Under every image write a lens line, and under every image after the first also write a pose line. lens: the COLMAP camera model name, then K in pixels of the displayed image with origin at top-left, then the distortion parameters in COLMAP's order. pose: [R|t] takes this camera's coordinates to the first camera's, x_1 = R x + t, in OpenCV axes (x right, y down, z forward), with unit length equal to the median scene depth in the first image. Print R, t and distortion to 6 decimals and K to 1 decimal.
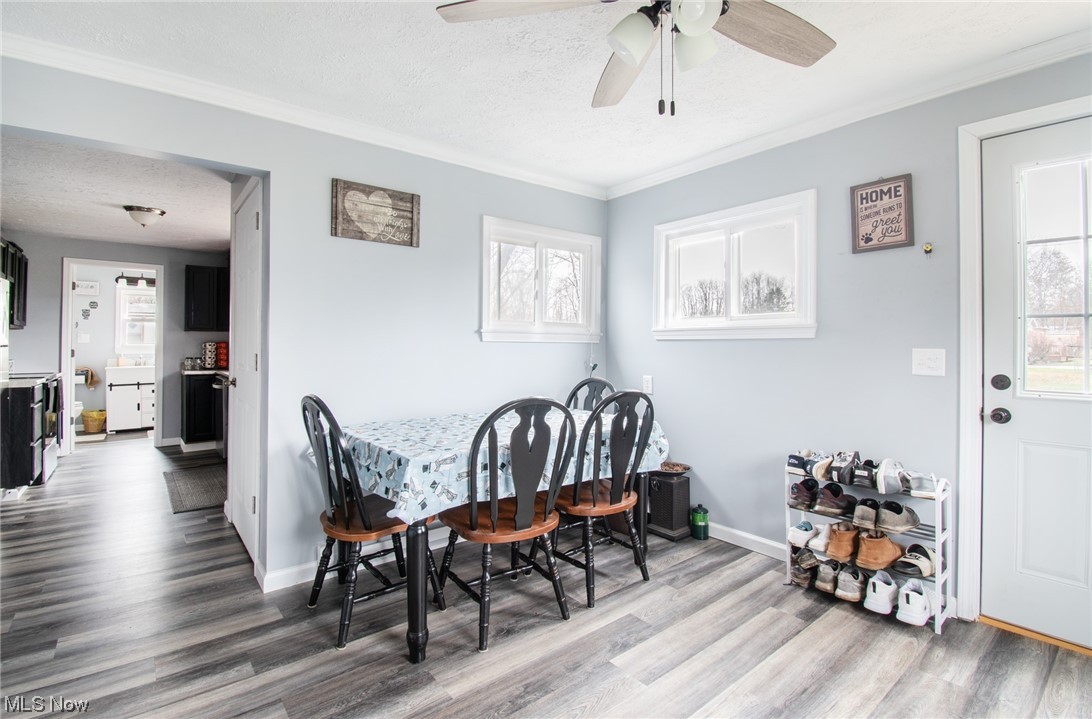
lens RADIAL K [[507.5, 0, 547.8], [0, 507.5, 341.4], [0, 0, 1]] dist [0.000467, -0.015612]
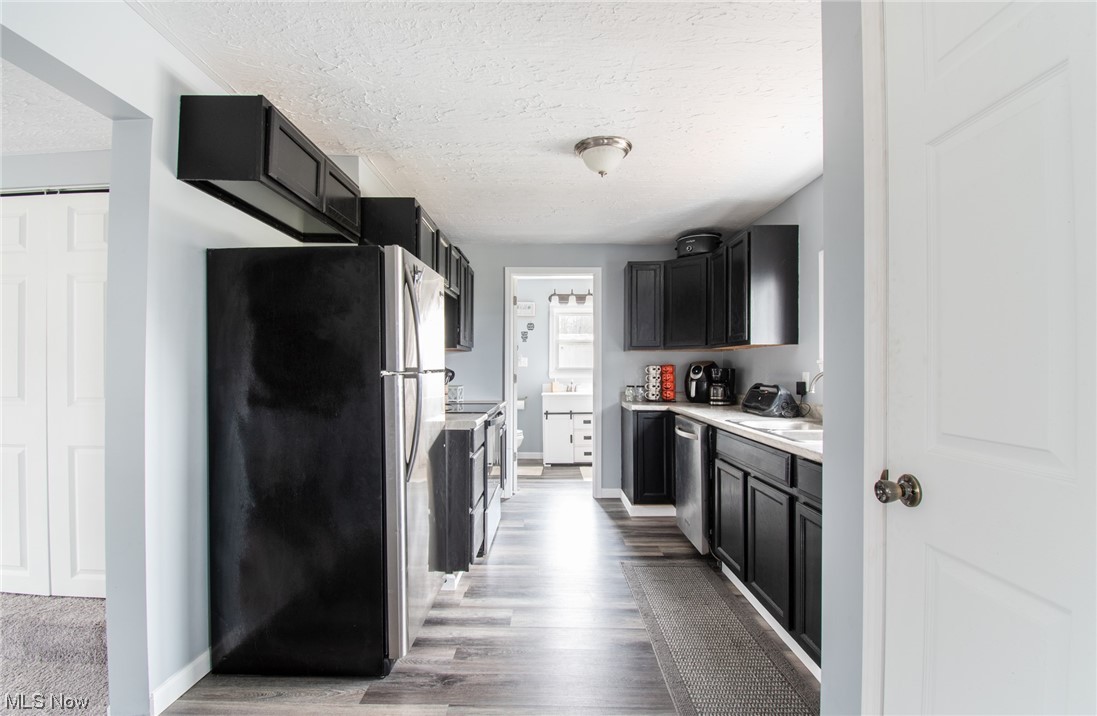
lens RADIAL K [[497.3, 0, 546.2], [0, 497.3, 368.0], [0, 0, 1]] dist [-0.000969, -0.000099]
pose [[0.769292, -0.001672, -0.638895, -0.330278], [0.007095, 0.999957, 0.005927, 0.000048], [0.638858, -0.009093, 0.769271, 0.345953]]
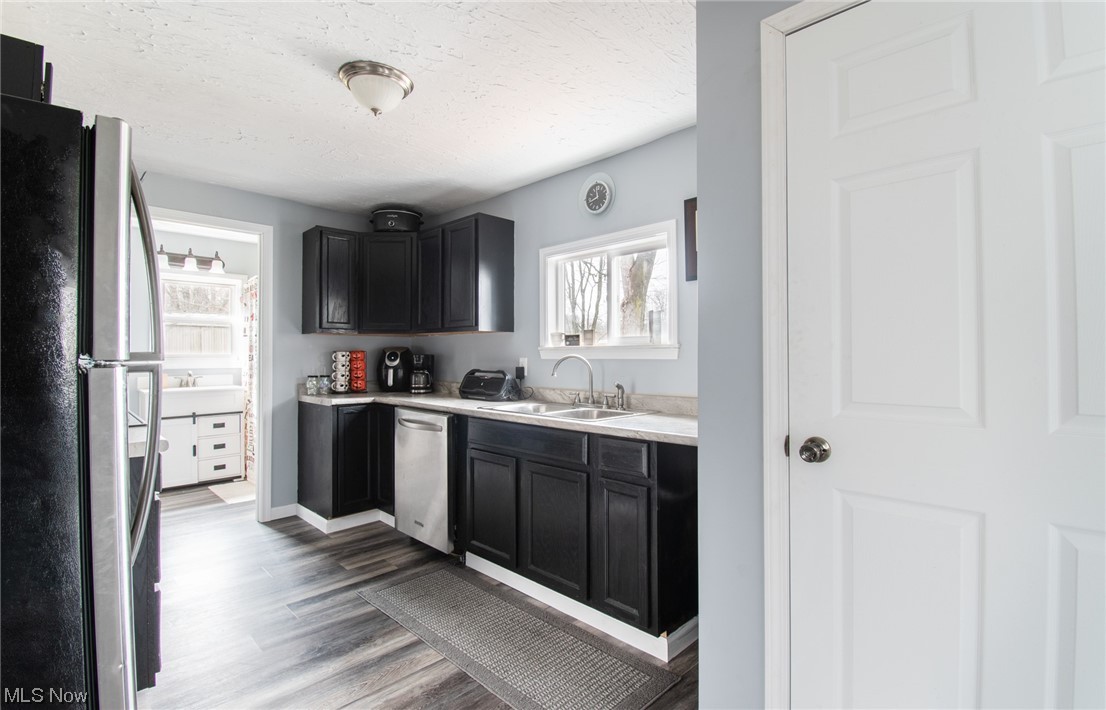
lens RADIAL K [[503.3, 0, 551.0], [0, 503.3, 349.4], [0, 0, 1]] dist [0.001171, 0.000095]
pose [[0.995093, -0.002098, 0.098922, -0.477329], [0.002202, 0.999997, -0.000938, 0.000443], [-0.098920, 0.001151, 0.995095, 0.349508]]
